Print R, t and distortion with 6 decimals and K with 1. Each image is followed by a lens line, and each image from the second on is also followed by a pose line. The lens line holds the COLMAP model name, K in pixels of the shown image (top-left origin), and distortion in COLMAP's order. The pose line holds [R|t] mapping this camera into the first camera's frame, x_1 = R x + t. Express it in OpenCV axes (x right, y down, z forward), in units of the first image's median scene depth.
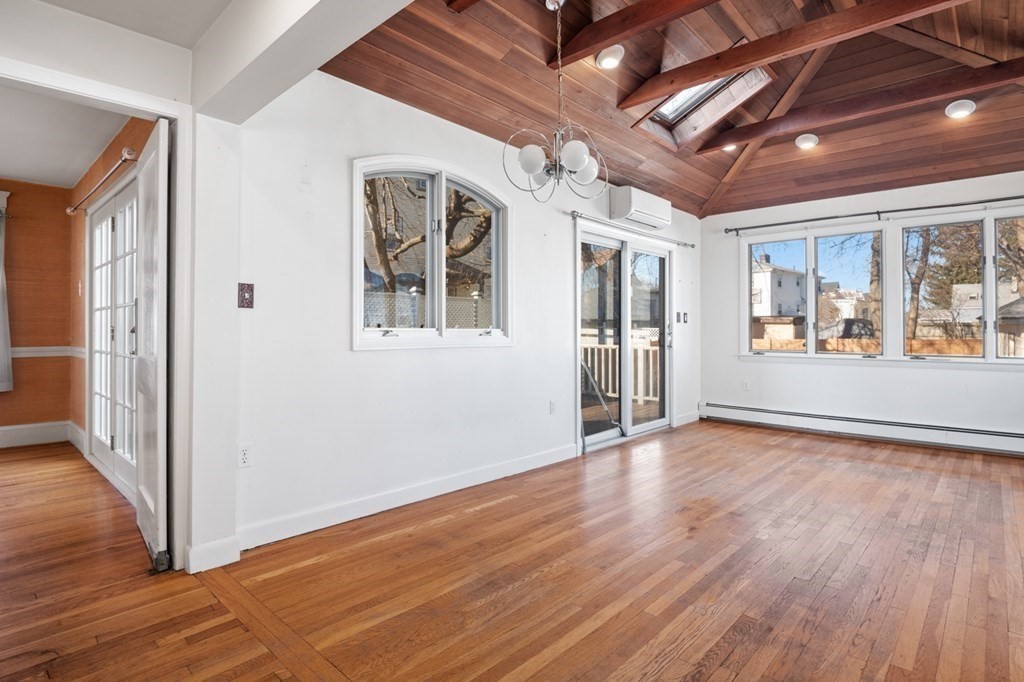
lens RADIAL K [[518.9, 0, 512.0], [0, 518.9, 341.0], [0, 0, 1]] dist [-0.000180, -0.000137]
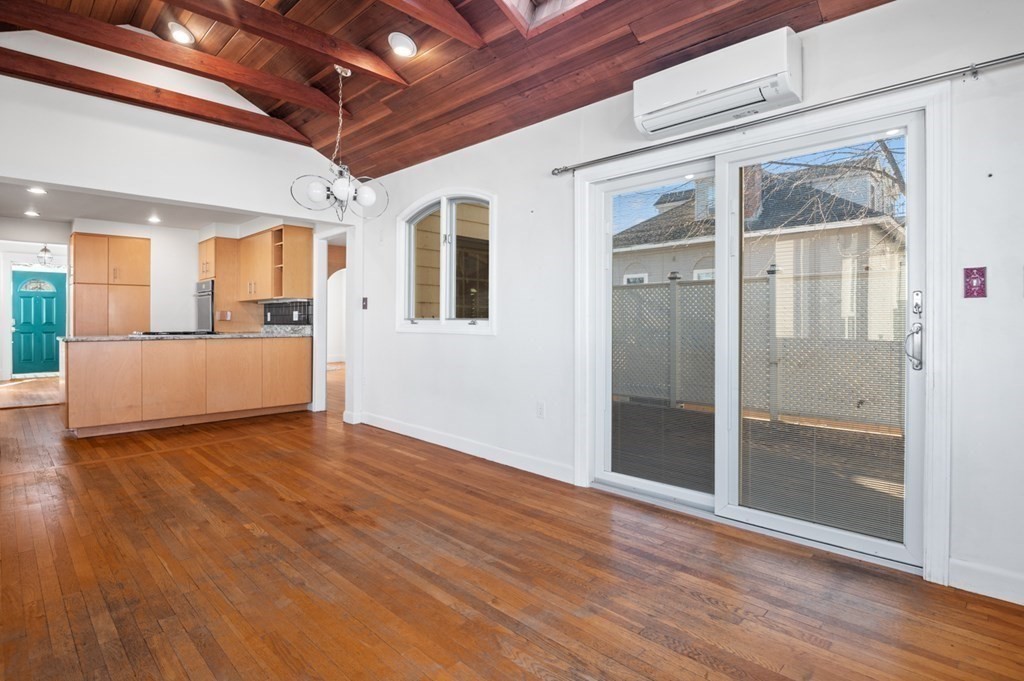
lens RADIAL K [[523.1, 0, 511.2], [0, 523.1, 334.9], [0, 0, 1]] dist [-0.013807, -0.000551]
pose [[-0.032506, 0.016768, -0.999331, 1.252351], [-0.026368, 0.999497, 0.017629, -0.010122], [0.999124, 0.026923, -0.032047, 1.315829]]
